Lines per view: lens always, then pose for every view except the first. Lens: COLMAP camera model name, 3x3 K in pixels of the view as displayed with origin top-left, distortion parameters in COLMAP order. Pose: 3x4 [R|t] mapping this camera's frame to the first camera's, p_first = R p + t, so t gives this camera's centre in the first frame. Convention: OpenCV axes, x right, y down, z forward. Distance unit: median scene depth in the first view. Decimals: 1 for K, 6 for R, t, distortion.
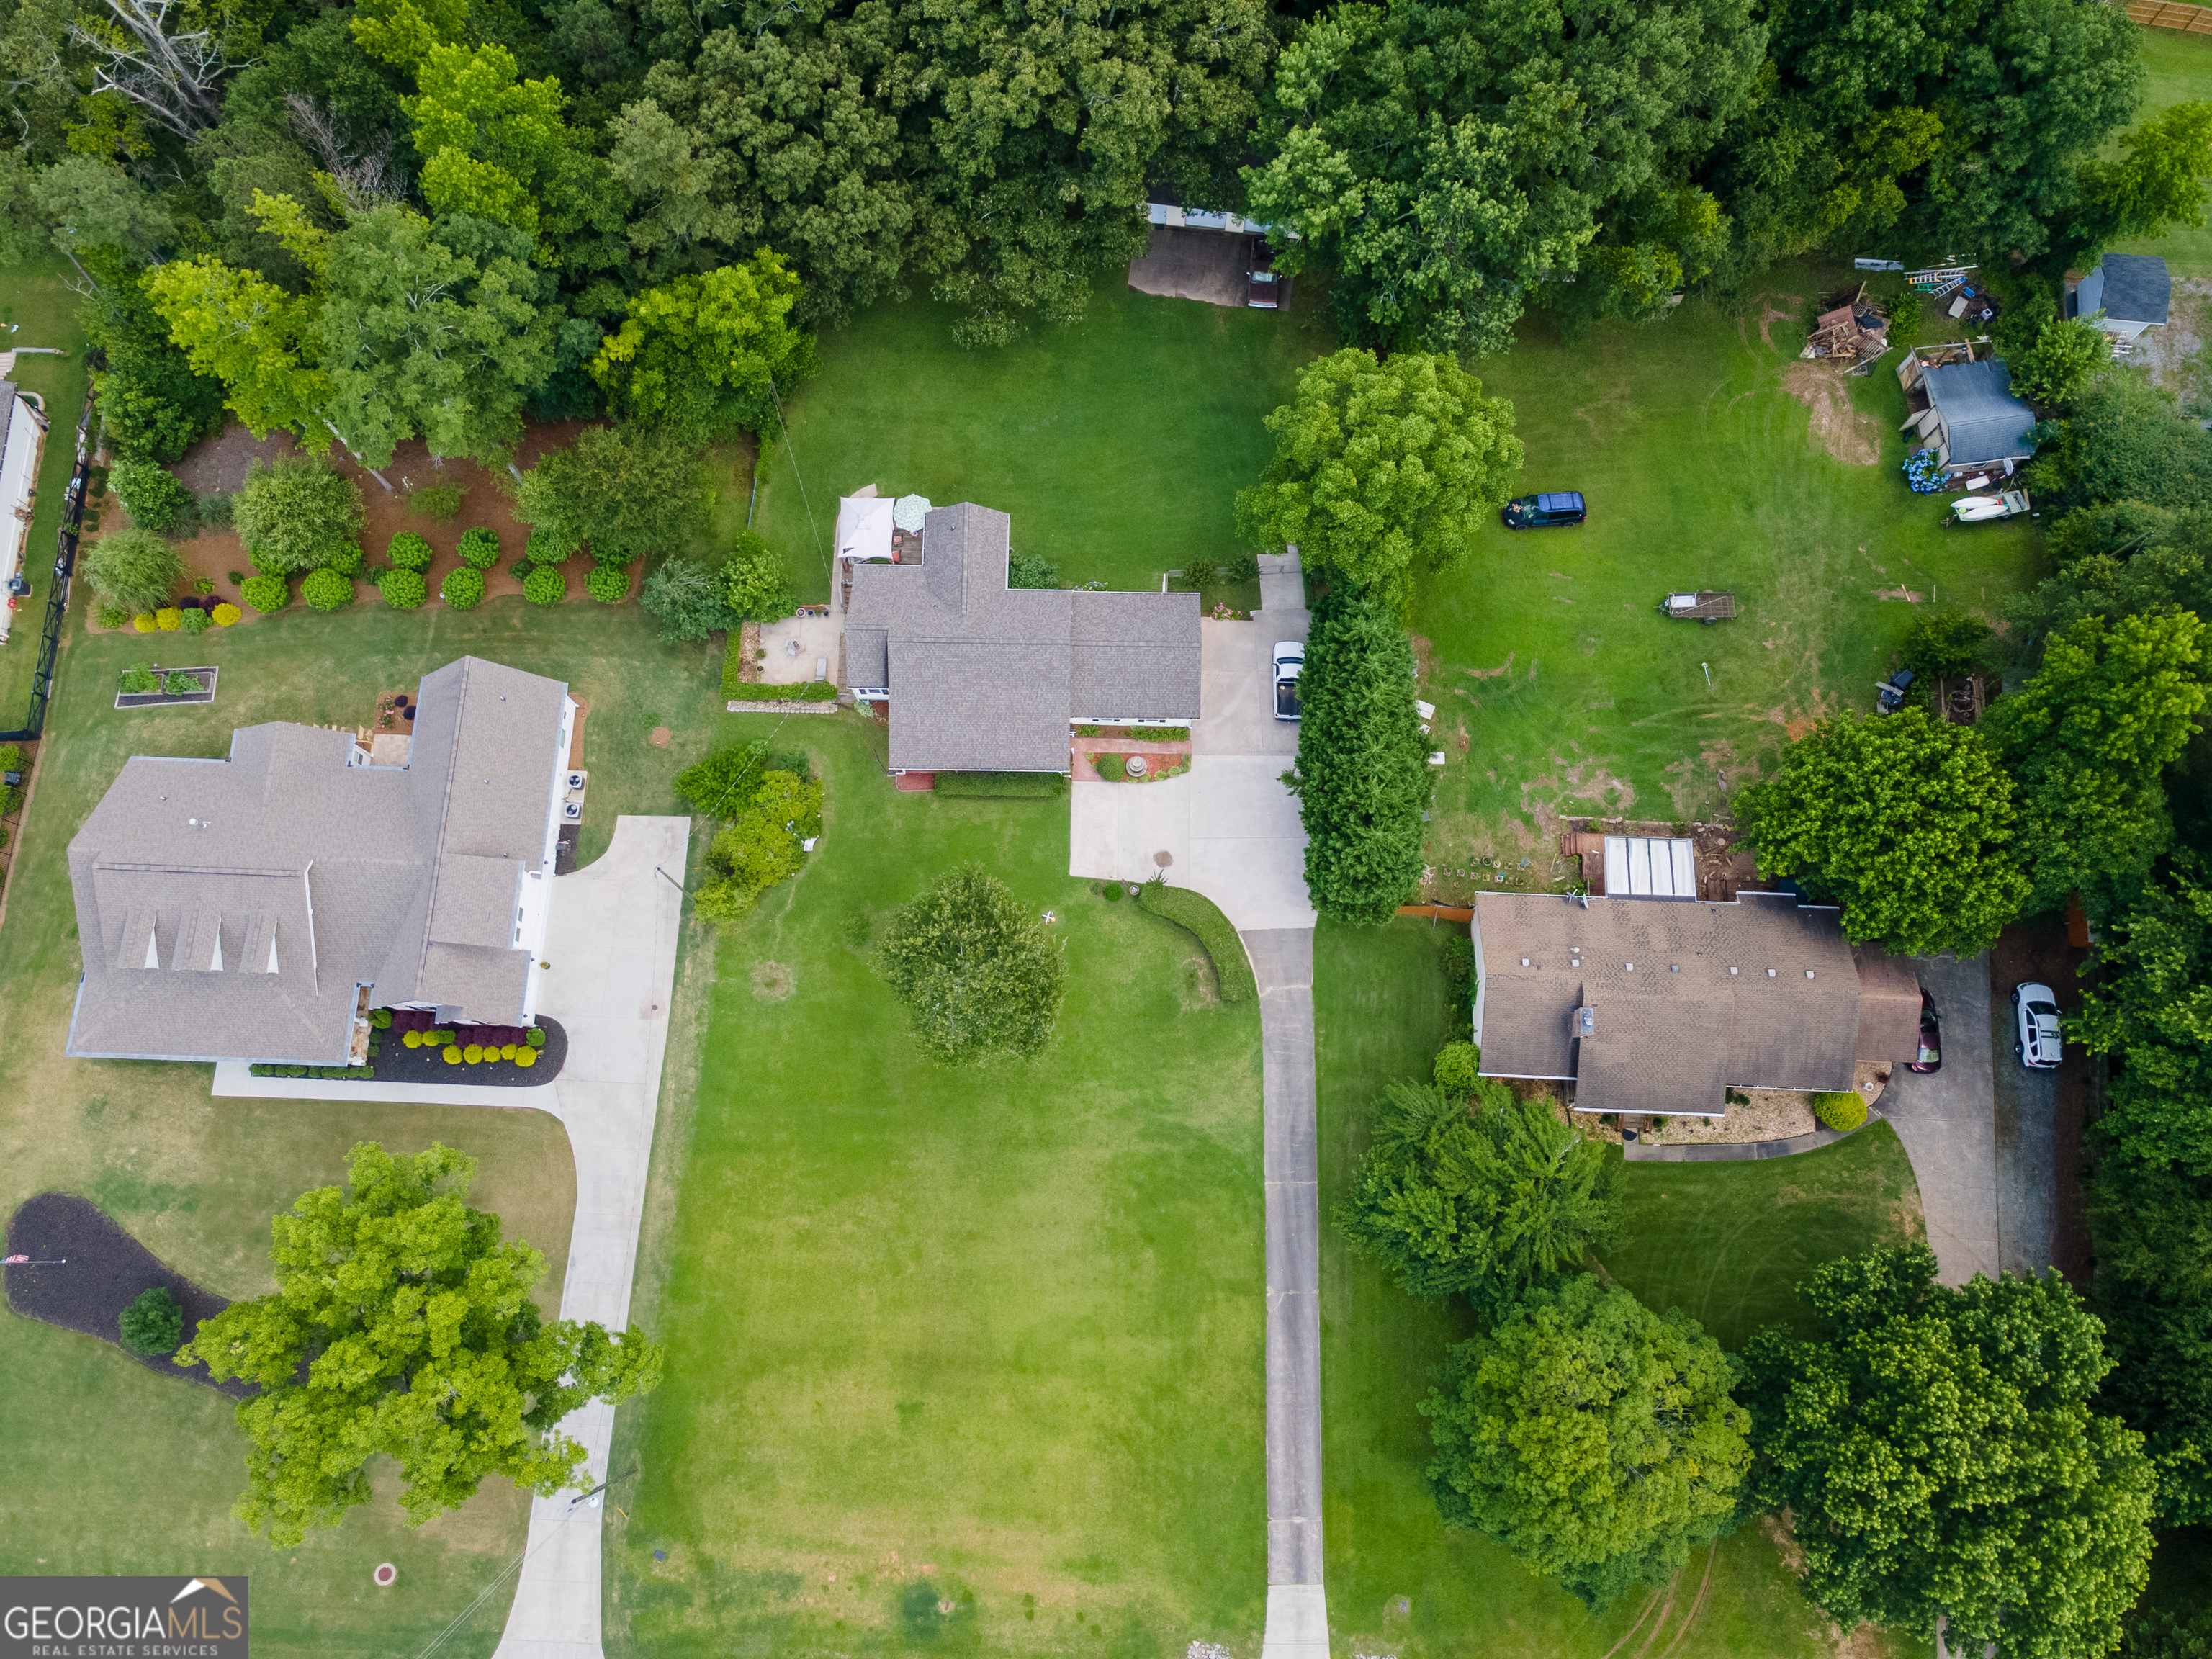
lens RADIAL K [[1614.2, 0, 1103.8], [0, 1614.2, 818.1], [0, 0, 1]] dist [0.027557, 0.019844]
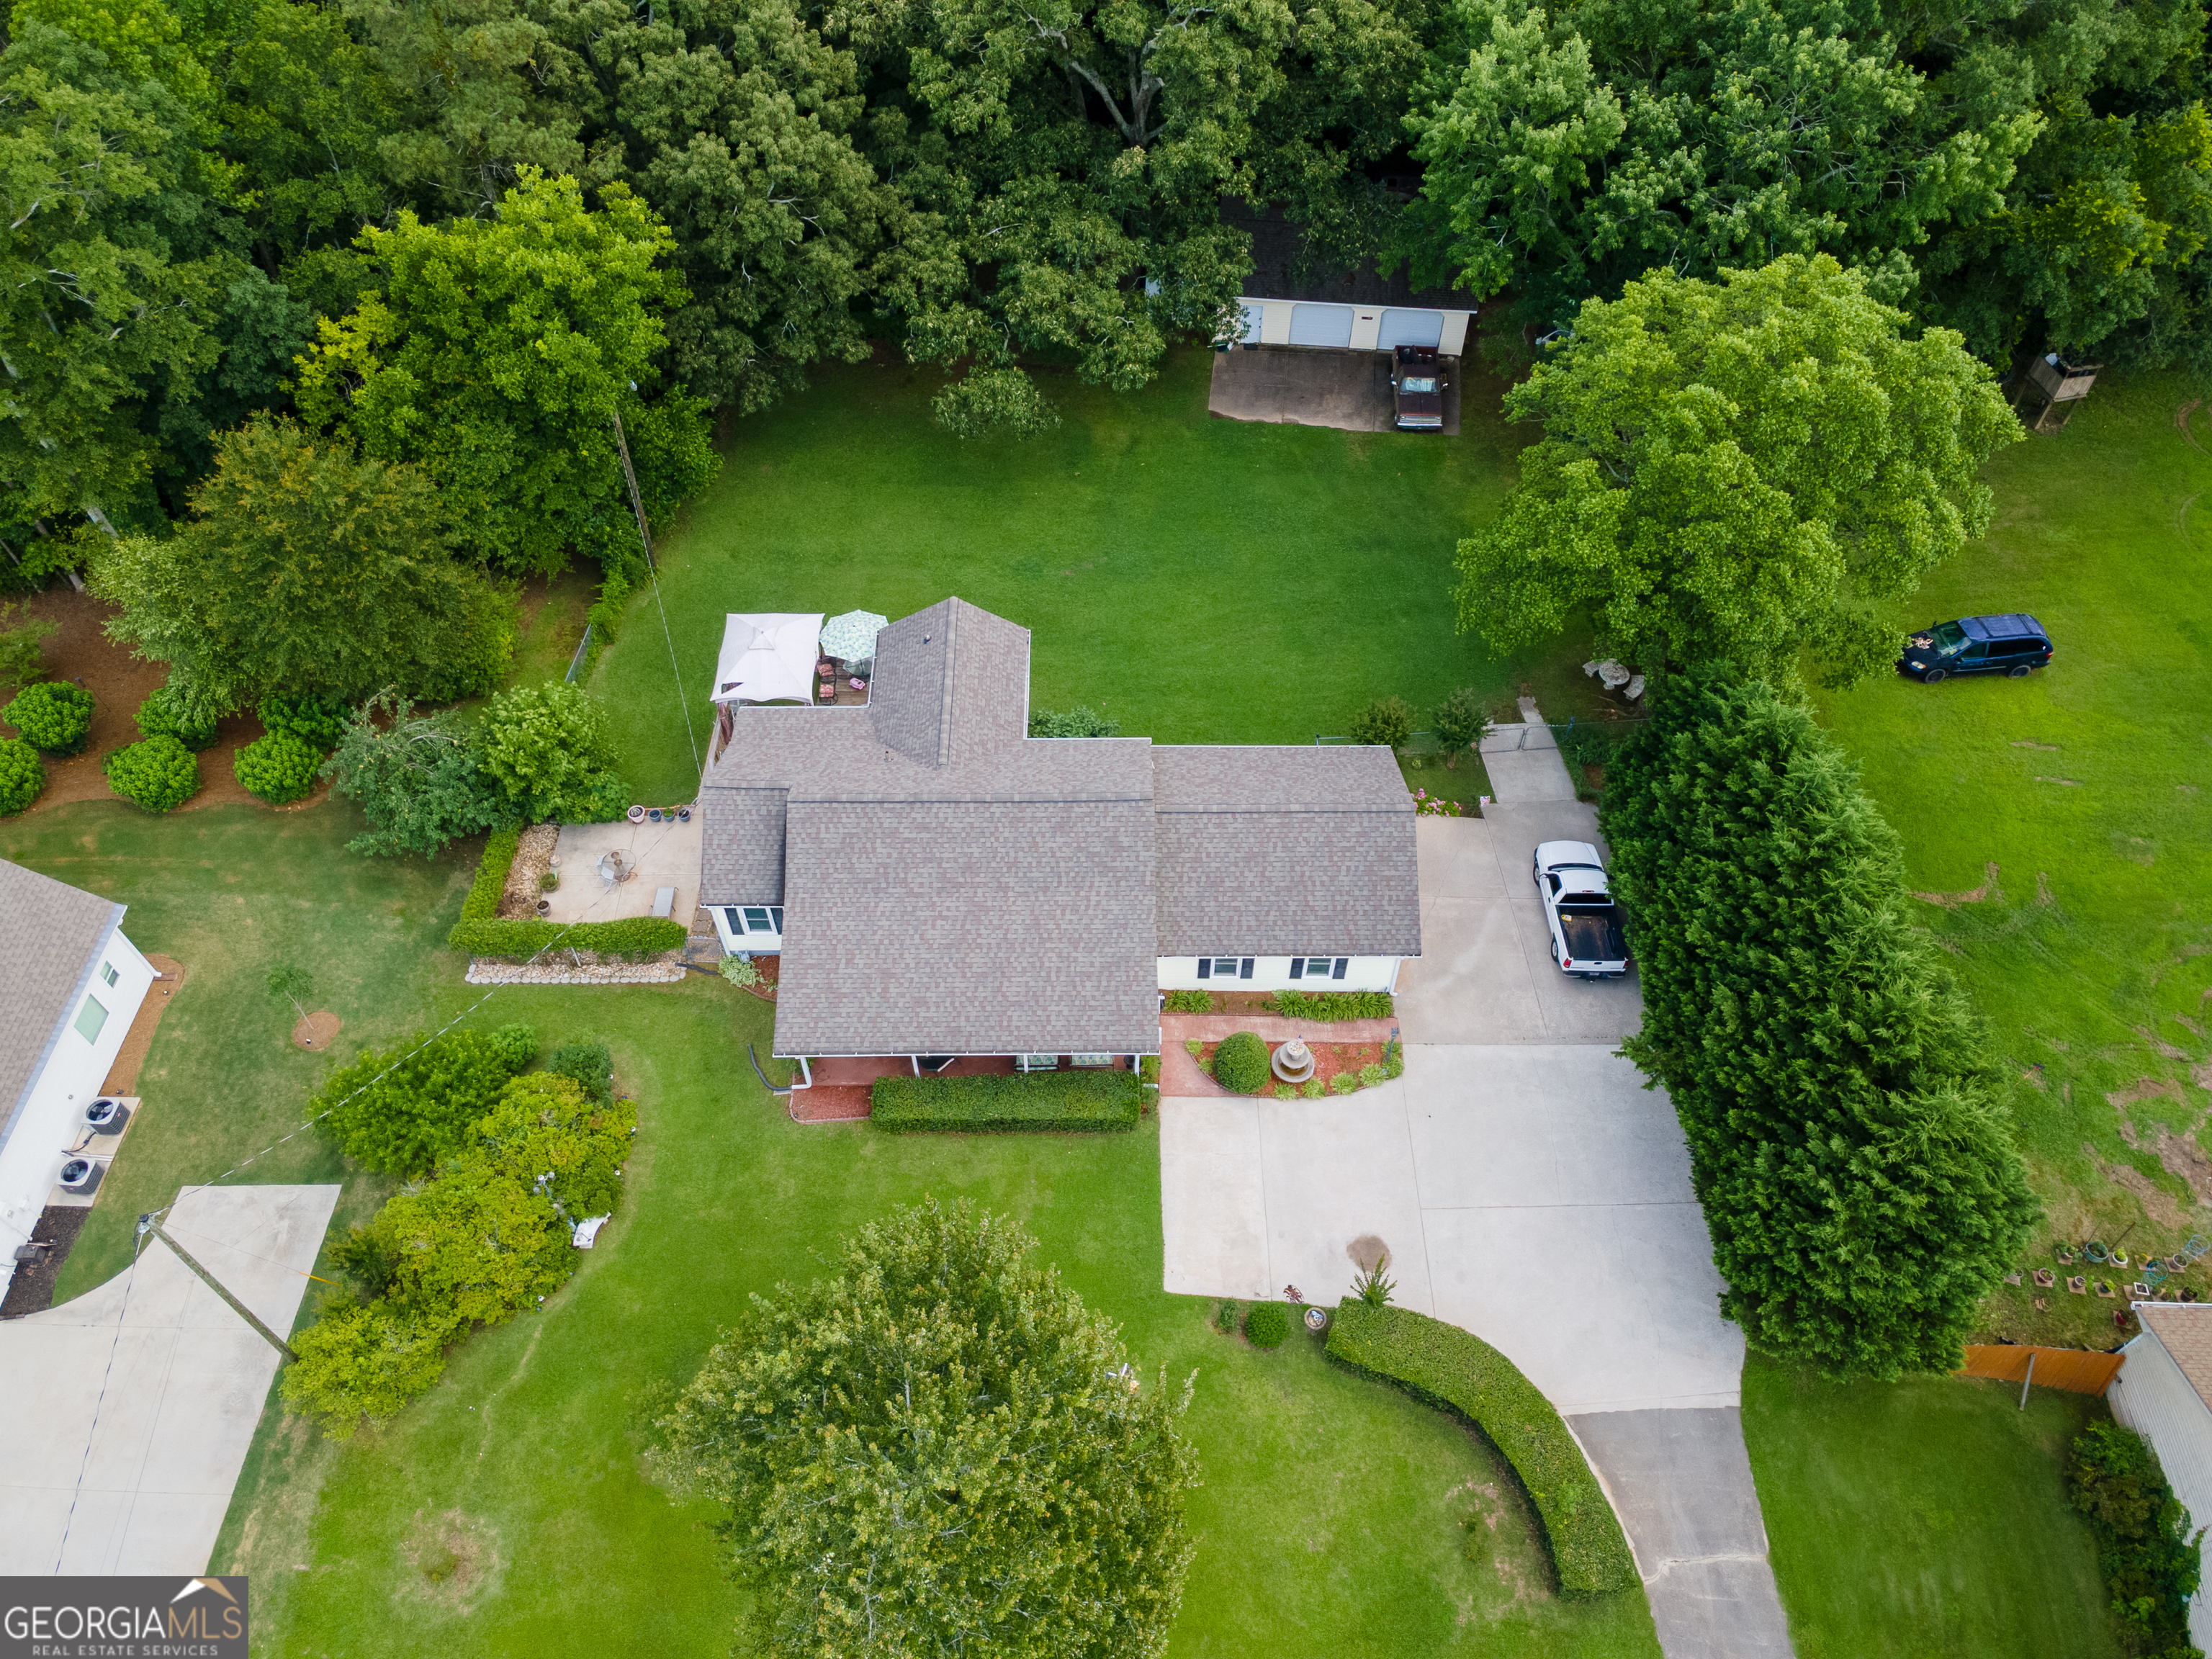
lens RADIAL K [[1614.2, 0, 1104.3], [0, 1614.2, 819.5], [0, 0, 1]] dist [0.027557, 0.019844]
pose [[0.999881, -0.012776, 0.008614, -0.040199], [0.015150, 0.917218, -0.398098, 0.094348], [-0.002815, 0.398181, 0.917302, 0.540490]]
